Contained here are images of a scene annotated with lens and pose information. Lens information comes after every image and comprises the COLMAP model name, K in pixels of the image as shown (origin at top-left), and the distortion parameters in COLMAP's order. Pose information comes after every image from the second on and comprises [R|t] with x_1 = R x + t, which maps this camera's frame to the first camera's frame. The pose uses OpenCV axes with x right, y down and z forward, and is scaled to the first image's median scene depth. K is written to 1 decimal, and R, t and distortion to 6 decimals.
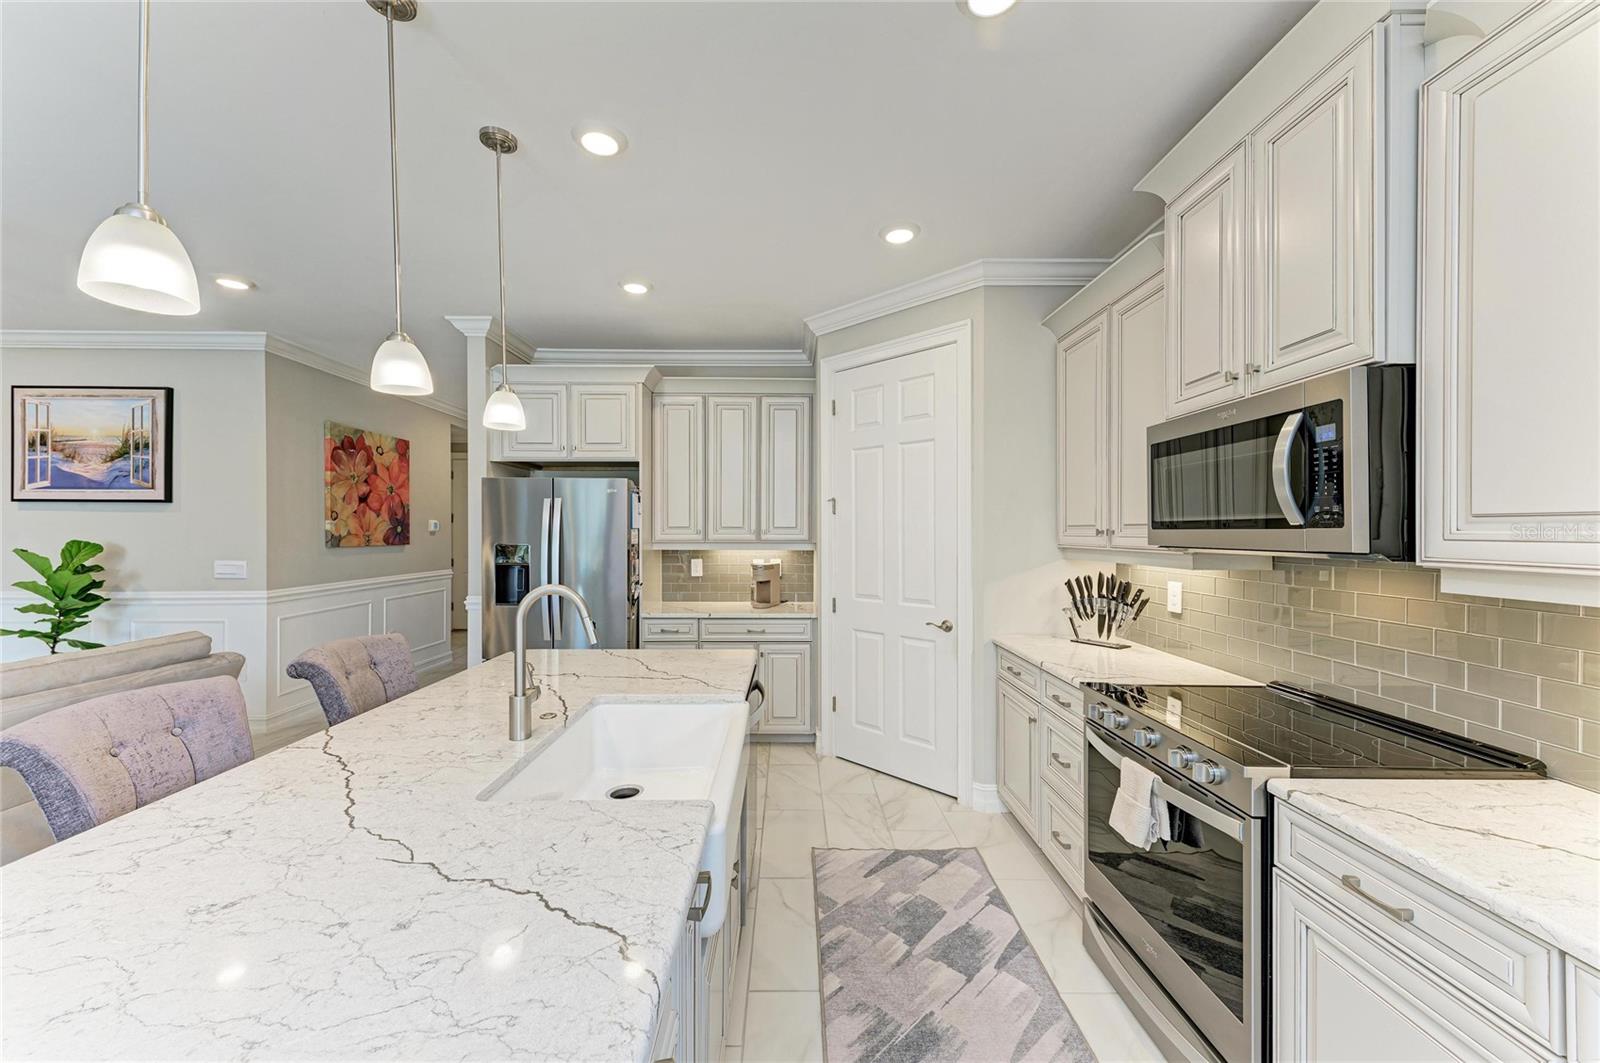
lens RADIAL K [[597.2, 0, 793.8], [0, 597.2, 533.5], [0, 0, 1]] dist [0.017929, -0.005199]
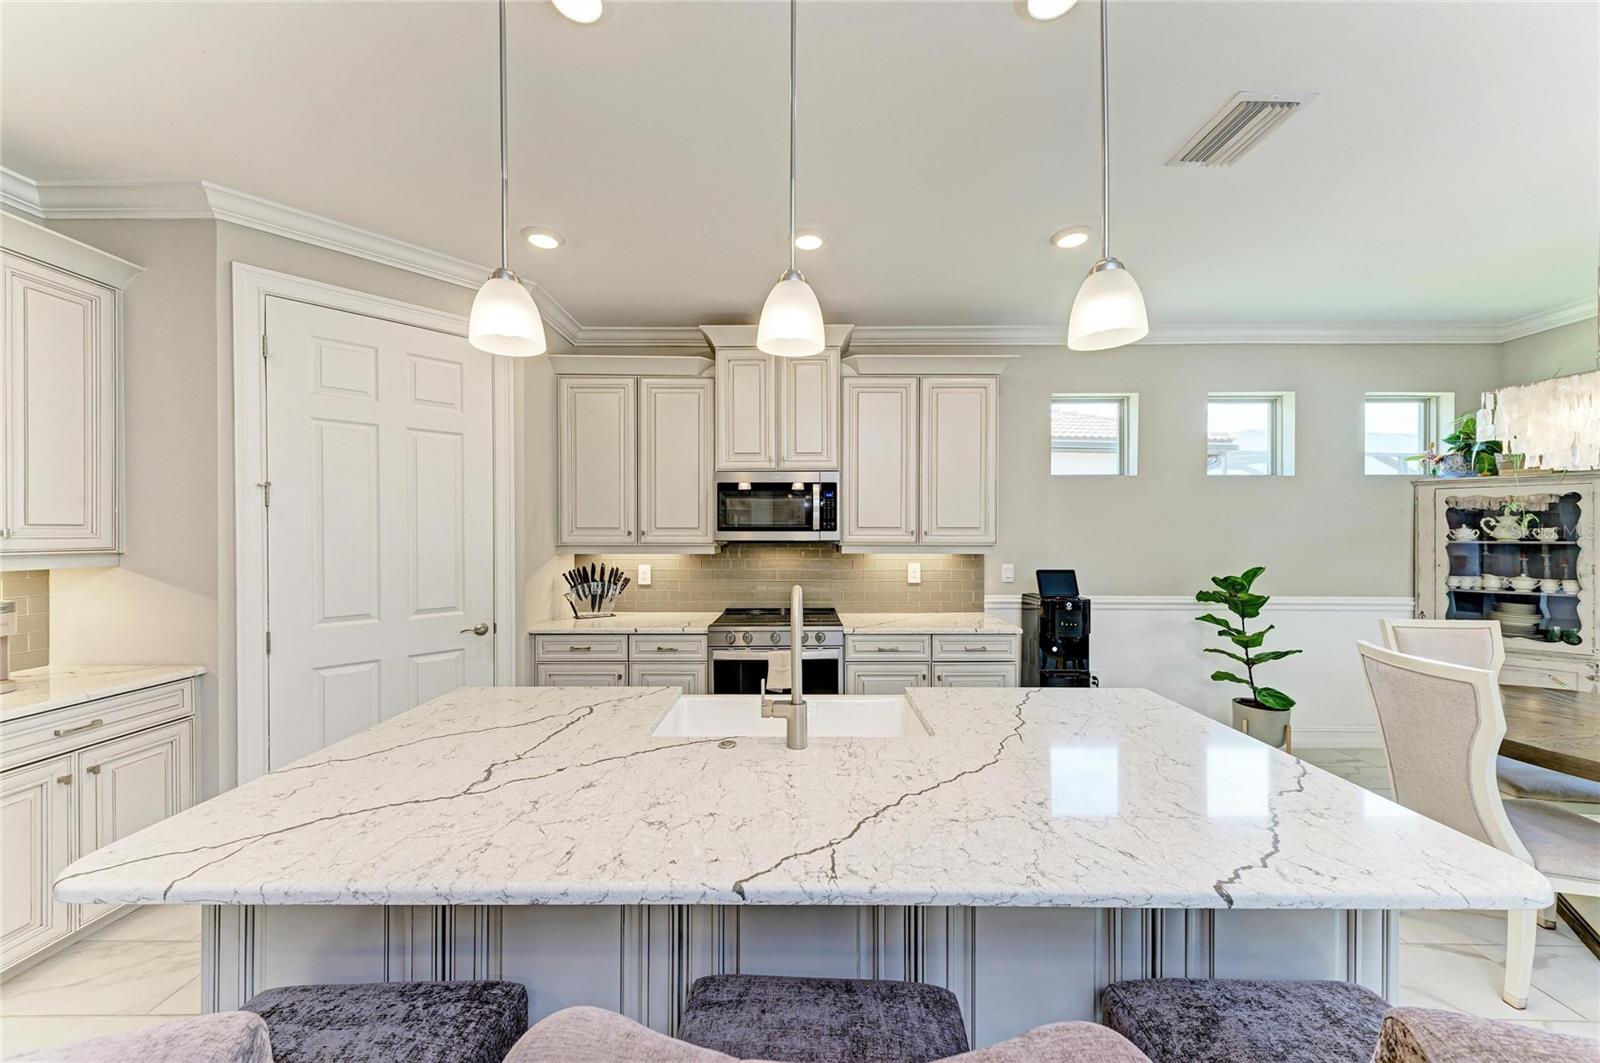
lens RADIAL K [[560.7, 0, 800.0], [0, 560.7, 521.5], [0, 0, 1]] dist [0.012865, -0.000796]
pose [[0.018015, 0.018605, 0.999665, -0.548085], [0.002373, 0.999823, -0.018651, -0.001906], [-0.999835, 0.002709, 0.017968, 0.391789]]
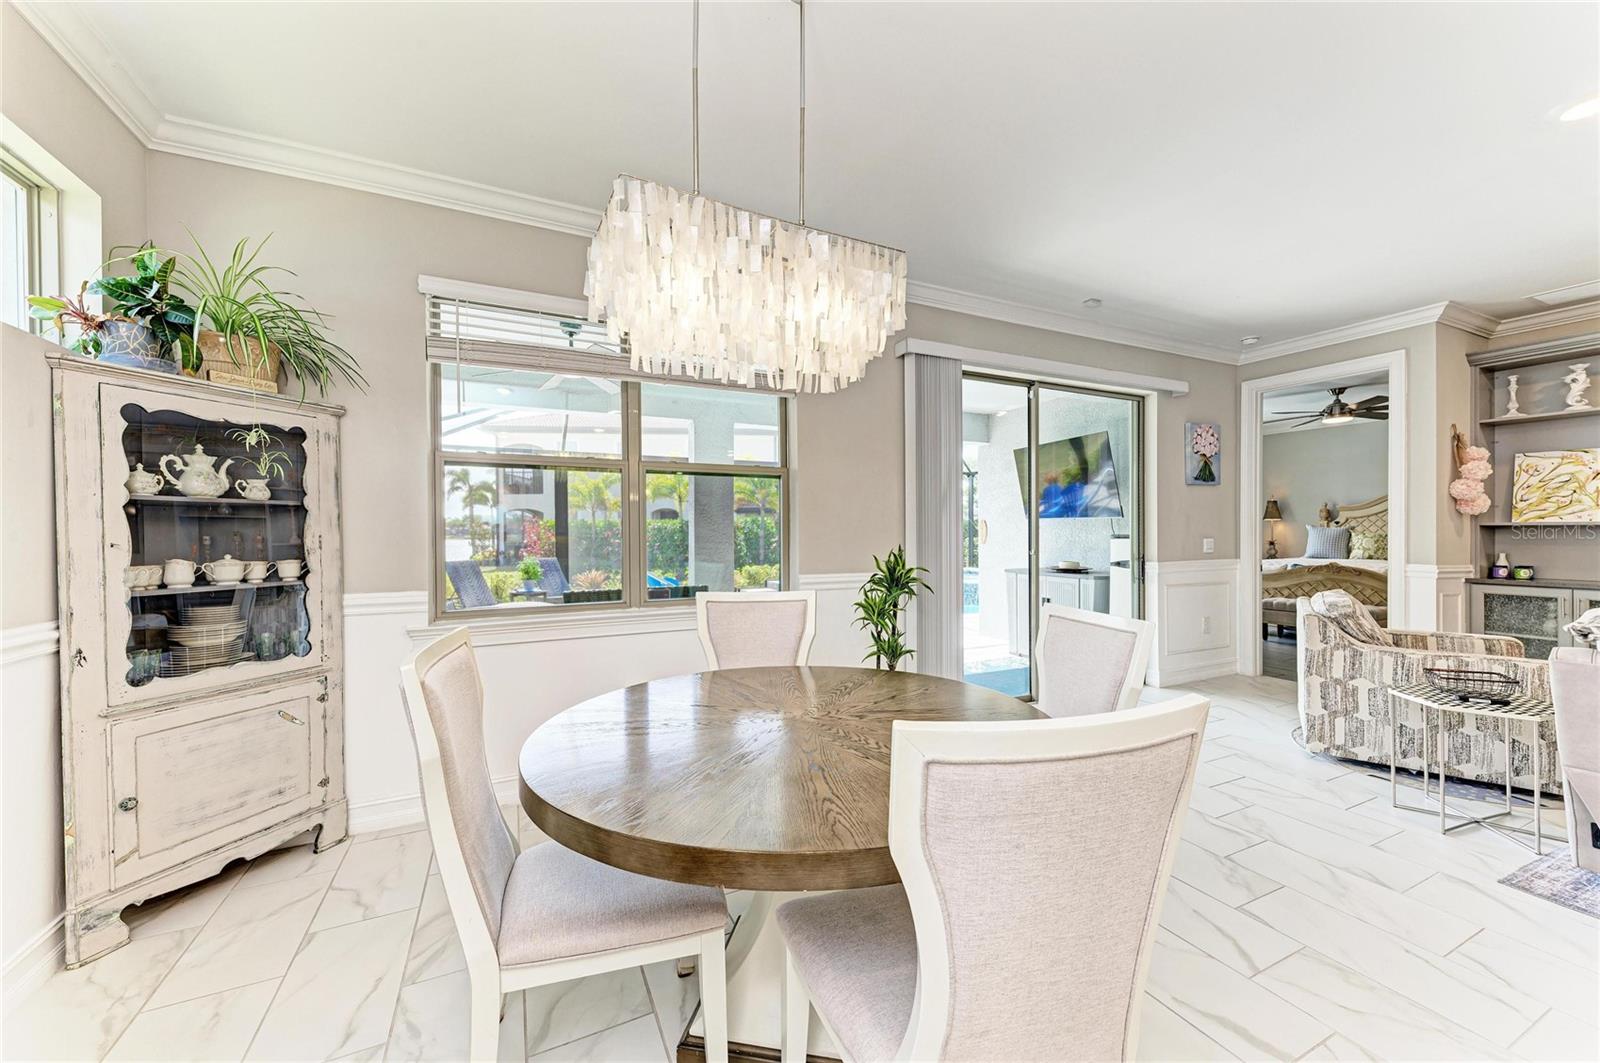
lens RADIAL K [[597.2, 0, 801.4], [0, 597.2, 533.6], [0, 0, 1]] dist [0.017929, -0.005199]
pose [[-0.904788, 0.001104, -0.425860, 0.139806], [-0.001263, 0.999985, 0.005277, 0.044425], [0.425860, 0.005312, -0.904774, 0.002248]]
